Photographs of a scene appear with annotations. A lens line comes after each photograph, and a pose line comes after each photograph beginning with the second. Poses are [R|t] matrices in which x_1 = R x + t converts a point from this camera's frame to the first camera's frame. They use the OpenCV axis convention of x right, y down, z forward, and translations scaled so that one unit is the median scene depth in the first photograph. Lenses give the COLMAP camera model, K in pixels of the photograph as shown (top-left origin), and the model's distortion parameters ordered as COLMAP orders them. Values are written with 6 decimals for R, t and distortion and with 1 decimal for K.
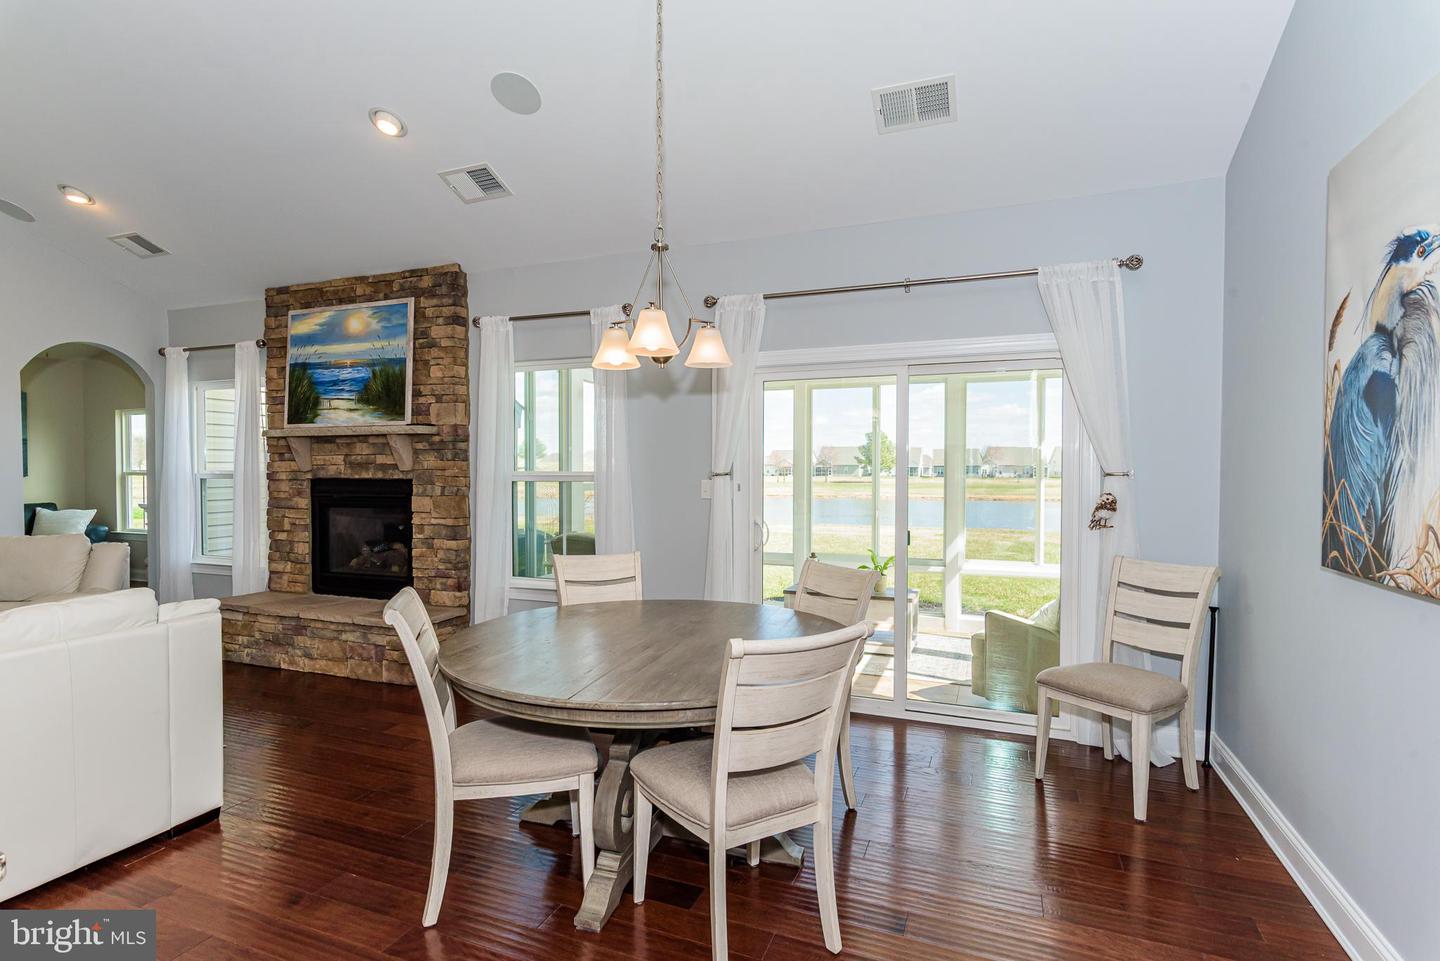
lens RADIAL K [[718.0, 0, 718.4], [0, 718.0, 488.3], [0, 0, 1]] dist [0.005130, 0.000840]
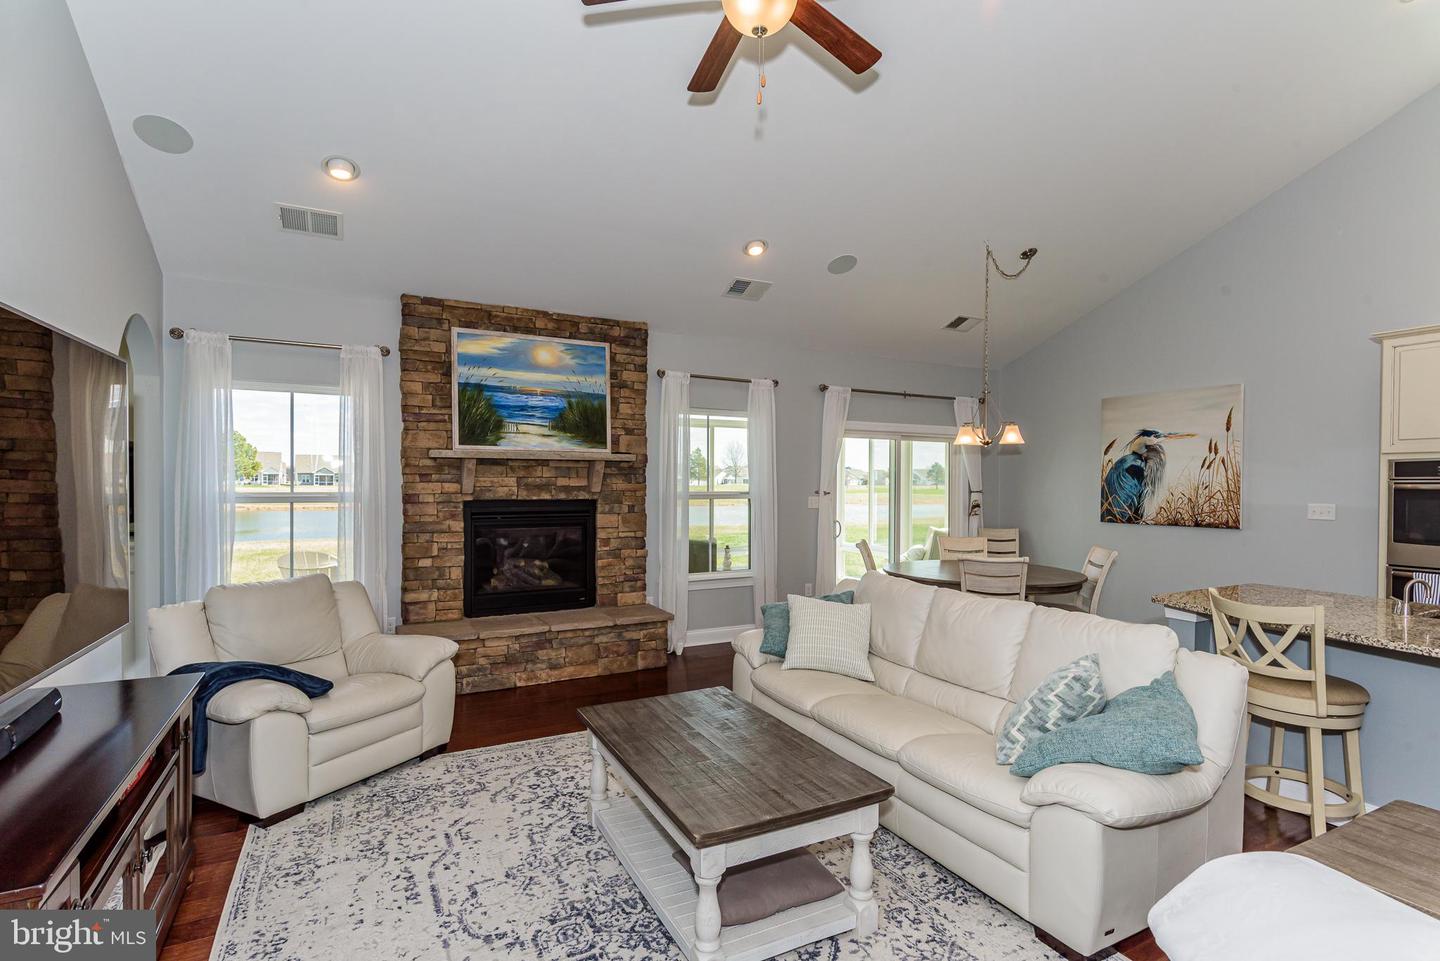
lens RADIAL K [[701.3, 0, 722.6], [0, 701.3, 488.7], [0, 0, 1]] dist [0.002702, 0.000327]
pose [[0.639302, -0.006636, 0.768927, -1.161194], [0.014203, 0.999894, -0.003180, -0.023359], [-0.768825, 0.012954, 0.639328, 0.132409]]
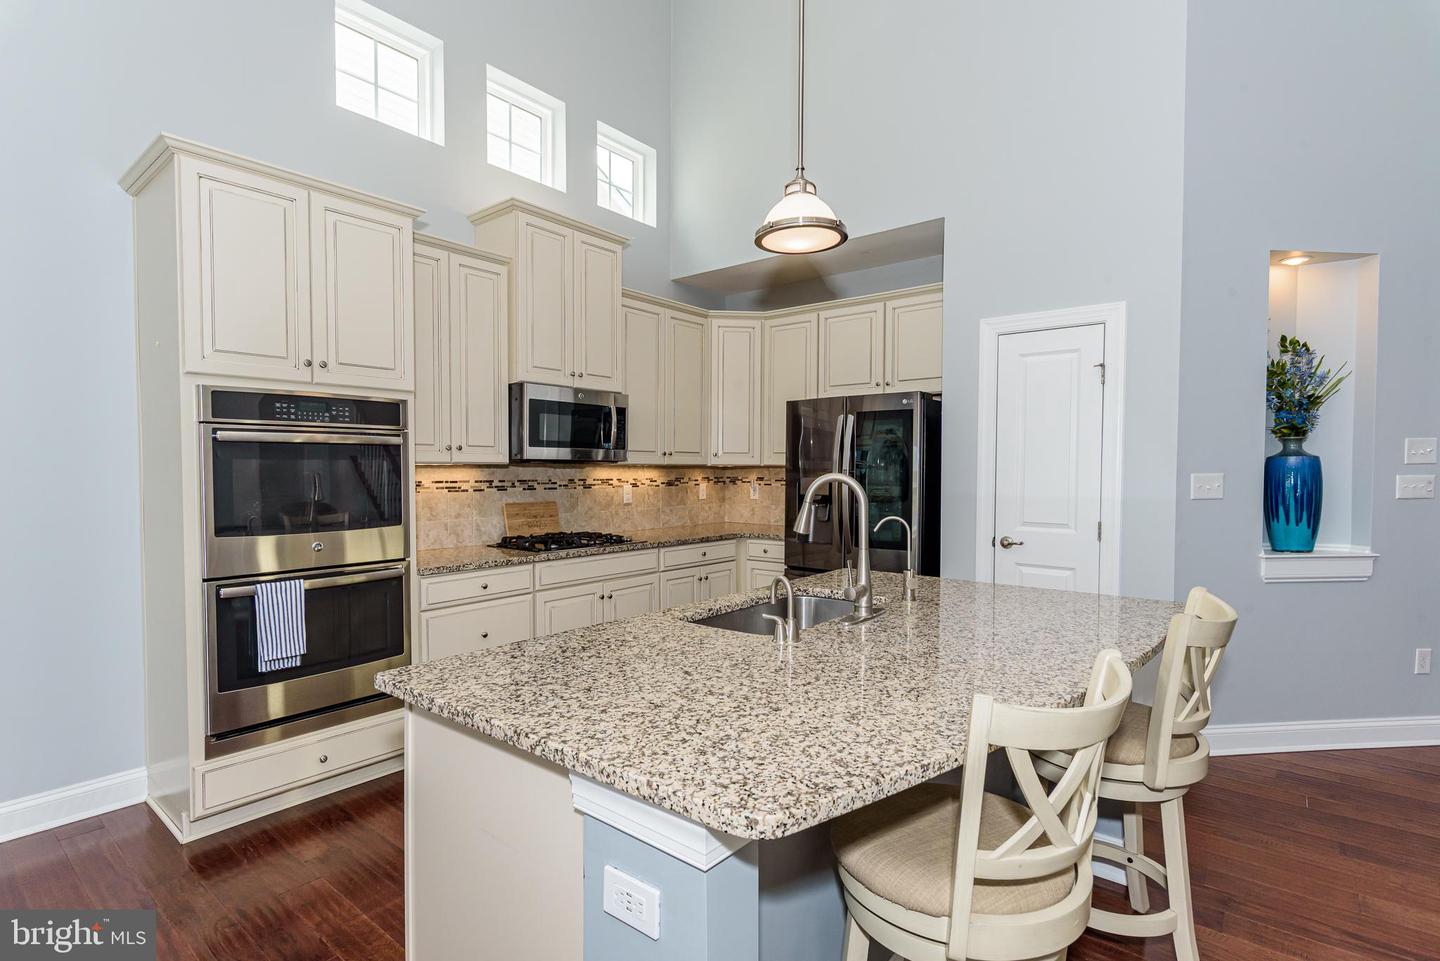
lens RADIAL K [[701.3, 0, 722.6], [0, 701.3, 488.7], [0, 0, 1]] dist [0.002702, 0.000327]
pose [[-0.953401, -0.013980, 0.301381, -0.400210], [0.002819, 0.998470, 0.055231, -0.006027], [-0.301692, 0.053507, -0.951903, 0.408606]]
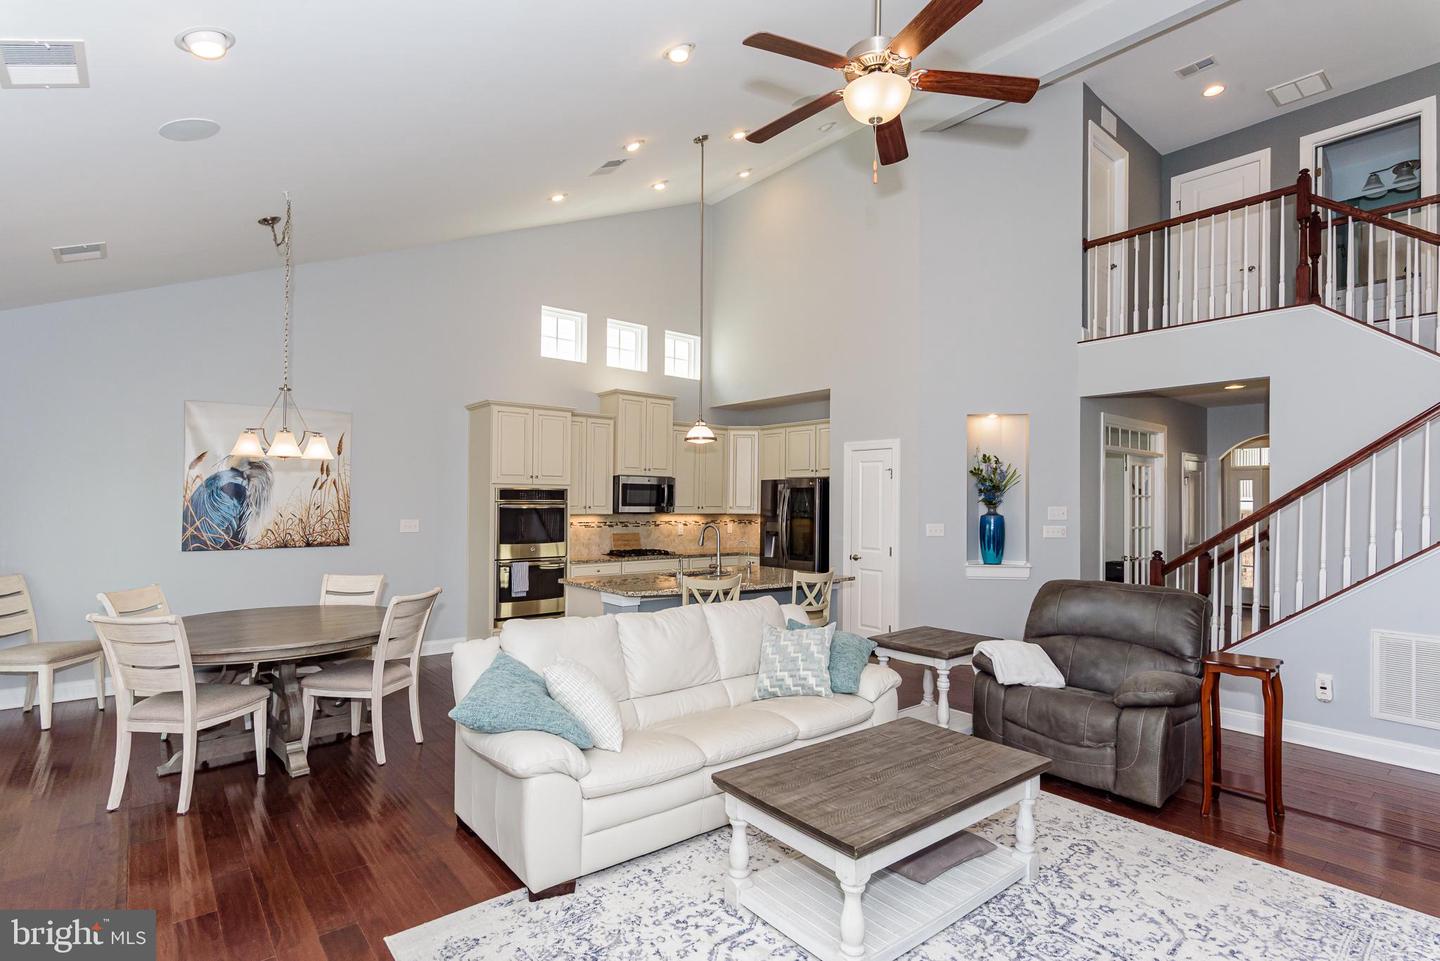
lens RADIAL K [[701.3, 0, 722.6], [0, 701.3, 488.7], [0, 0, 1]] dist [0.002702, 0.000327]
pose [[-0.872946, -0.002018, 0.487813, -0.927761], [0.001250, 0.999979, 0.006373, -0.058107], [-0.487816, 0.006174, -0.872925, 1.000533]]
